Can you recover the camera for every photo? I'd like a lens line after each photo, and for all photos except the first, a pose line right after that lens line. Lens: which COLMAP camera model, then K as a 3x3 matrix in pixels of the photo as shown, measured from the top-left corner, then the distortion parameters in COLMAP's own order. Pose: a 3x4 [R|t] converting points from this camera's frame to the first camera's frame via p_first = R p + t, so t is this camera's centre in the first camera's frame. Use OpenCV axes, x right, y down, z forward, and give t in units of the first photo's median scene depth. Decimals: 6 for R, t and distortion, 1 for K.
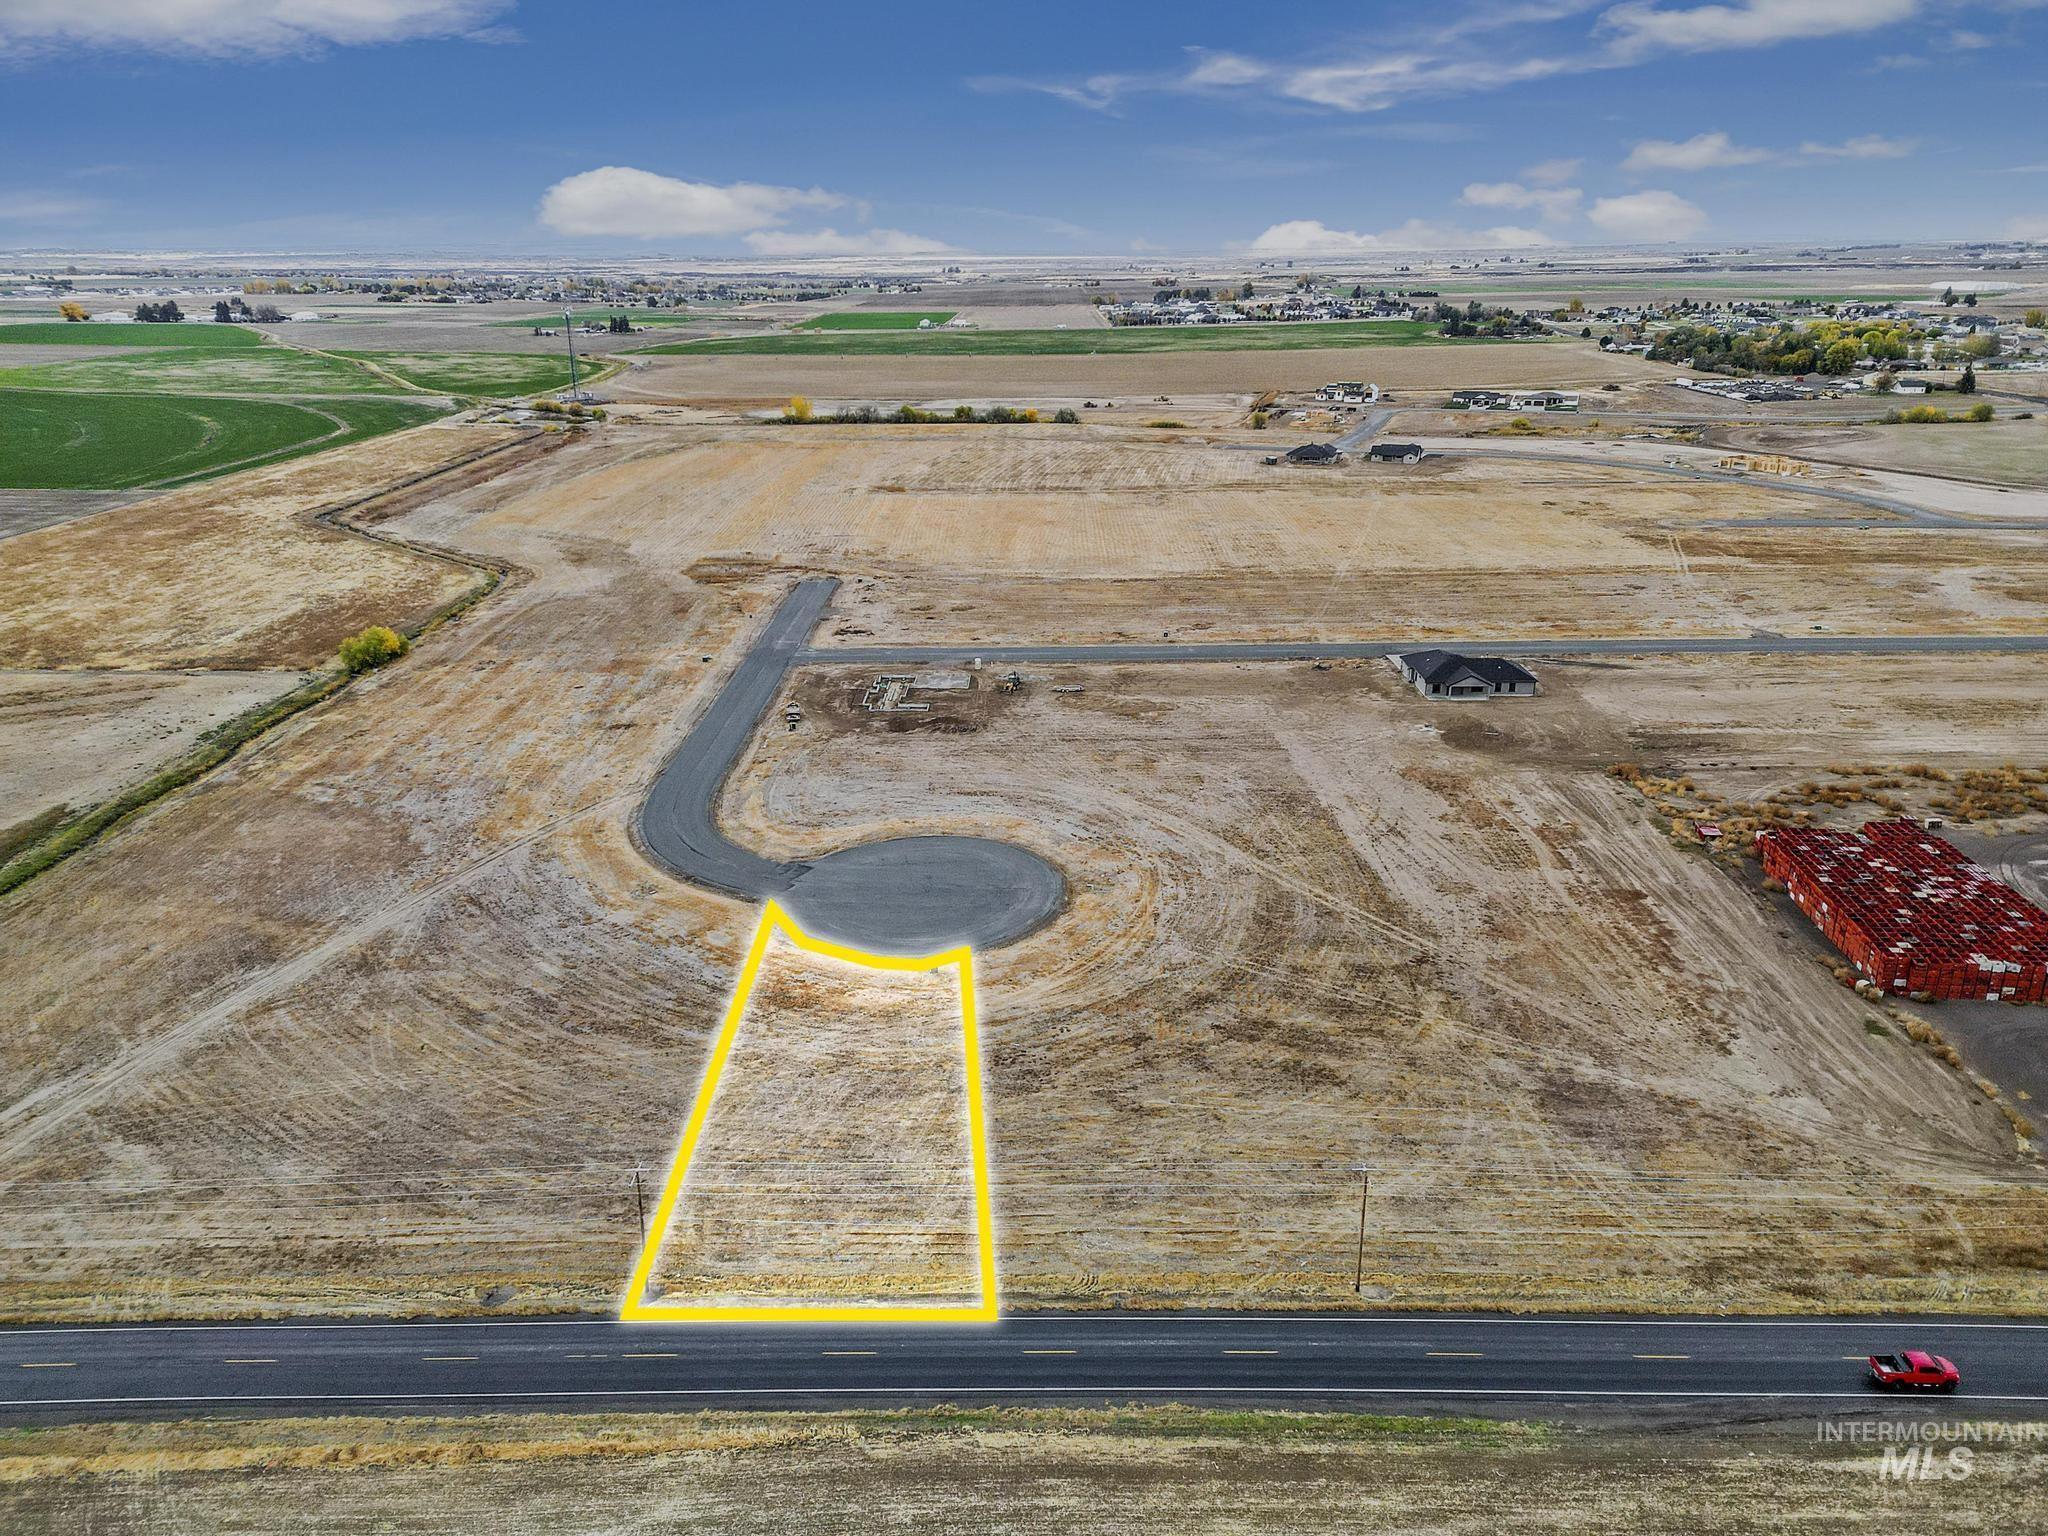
lens RADIAL K [[1420.6, 0, 1032.6], [0, 1420.6, 767.4], [0, 0, 1]] dist [0.104345, -0.111971]
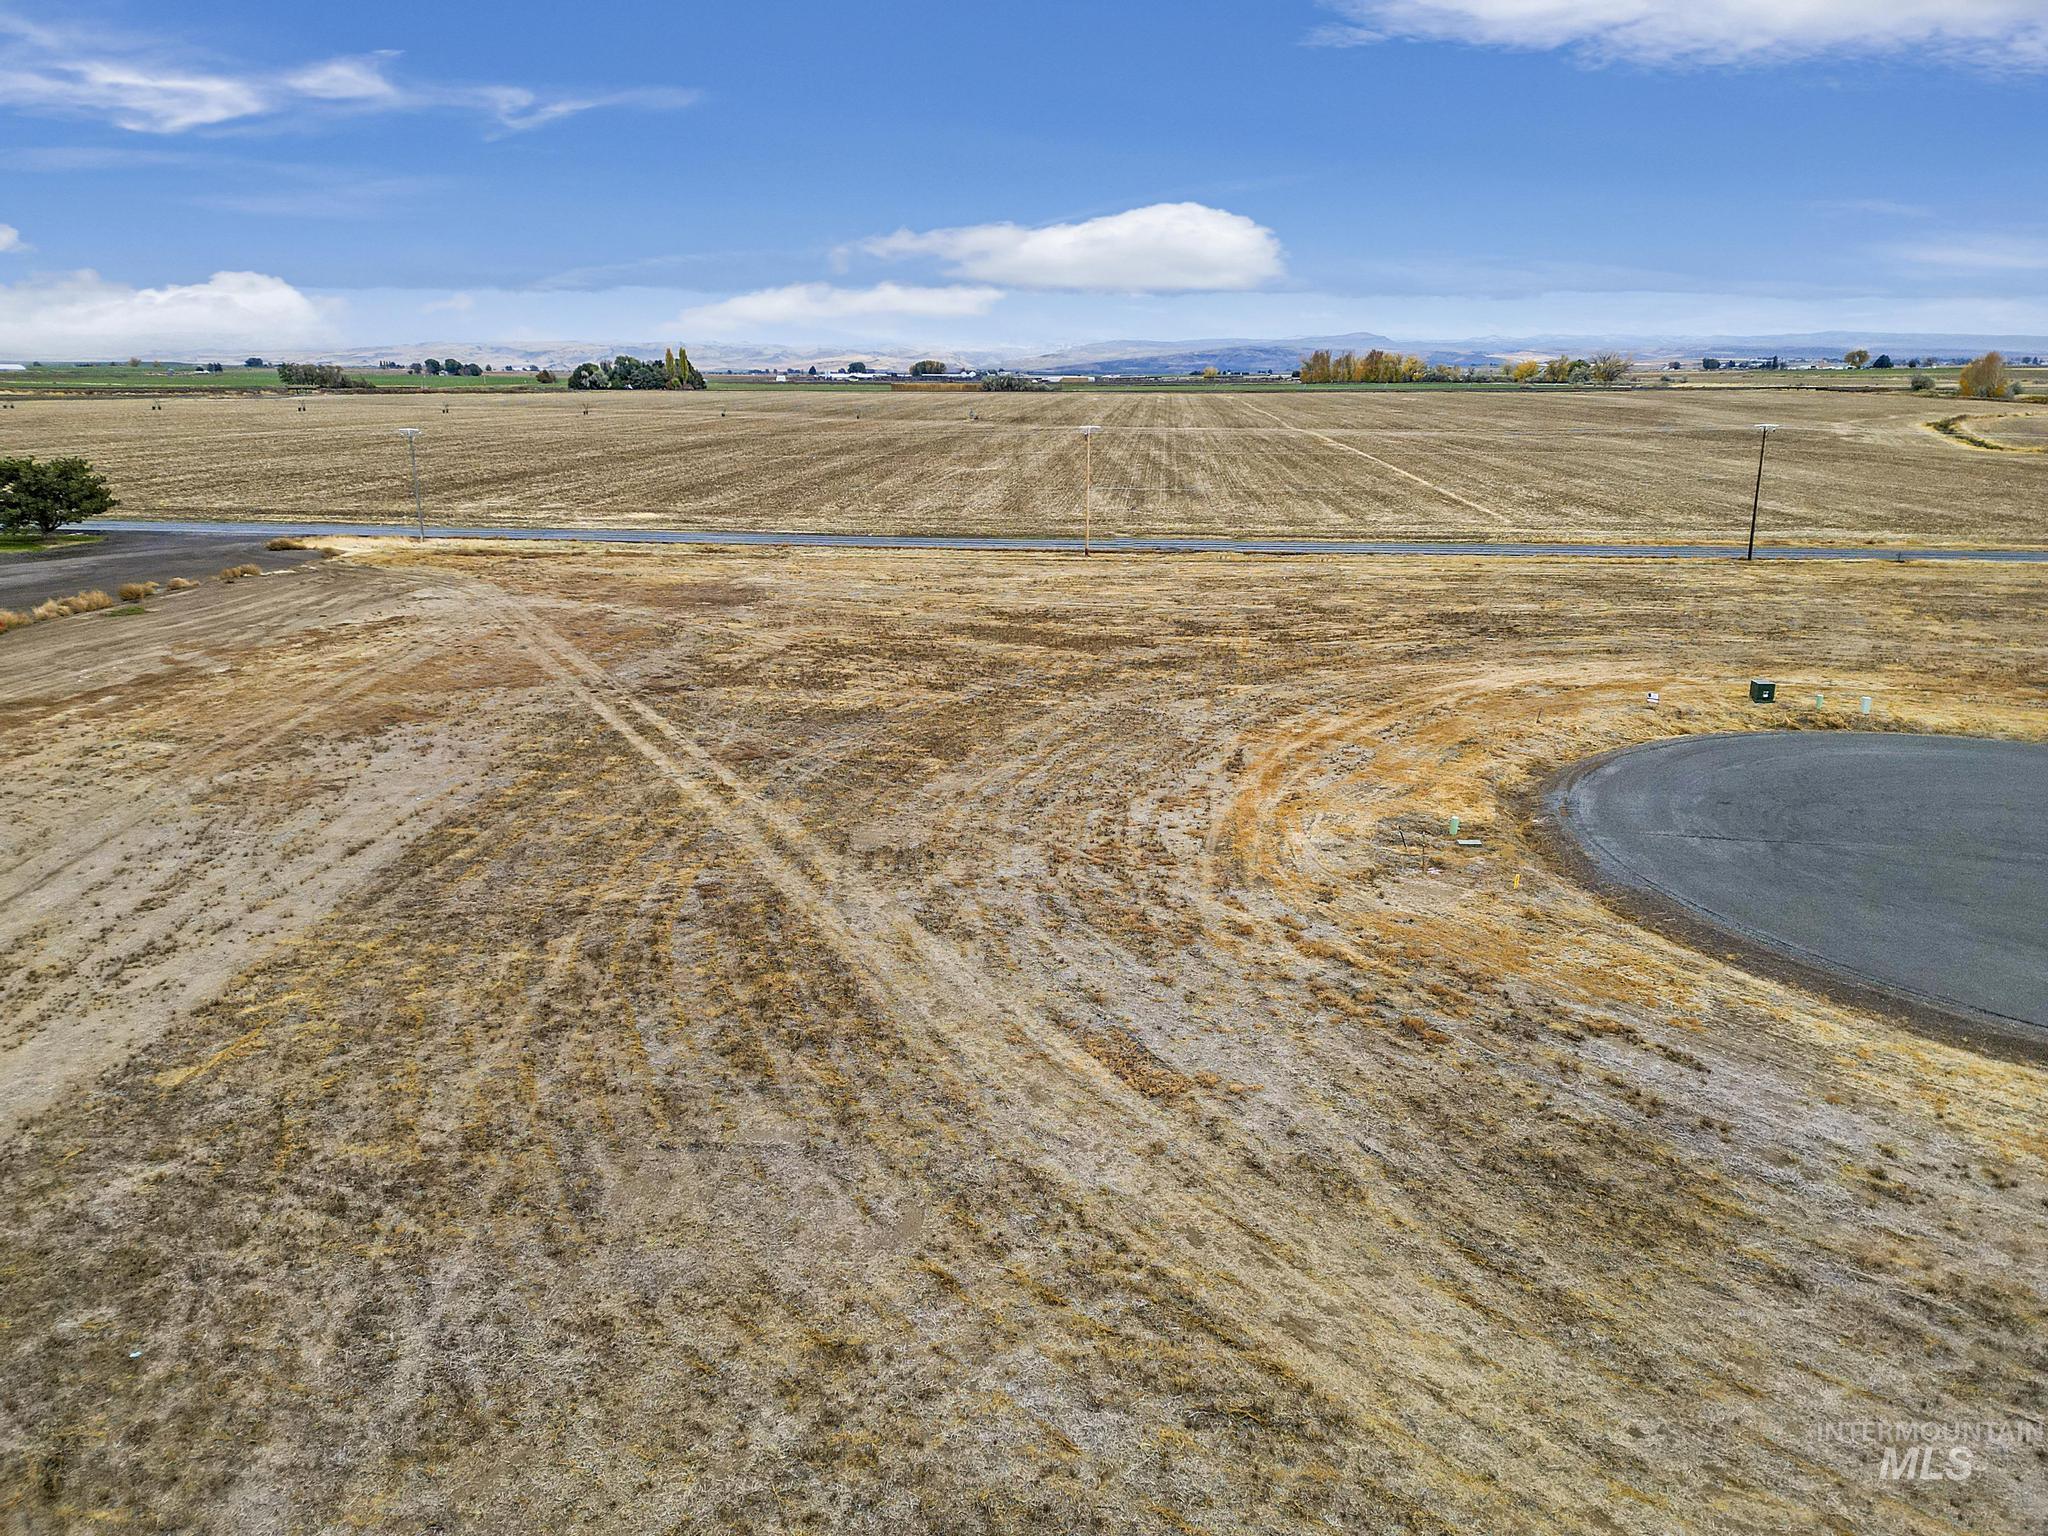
lens RADIAL K [[1418.2, 0, 1024.1], [0, 1418.2, 775.5], [0, 0, 1]] dist [0.089714, -0.093921]
pose [[-0.995465, -0.014389, 0.094035, 0.097618], [0.043156, 0.812614, 0.581202, -0.090008], [-0.084777, 0.582624, -0.808308, 1.186717]]
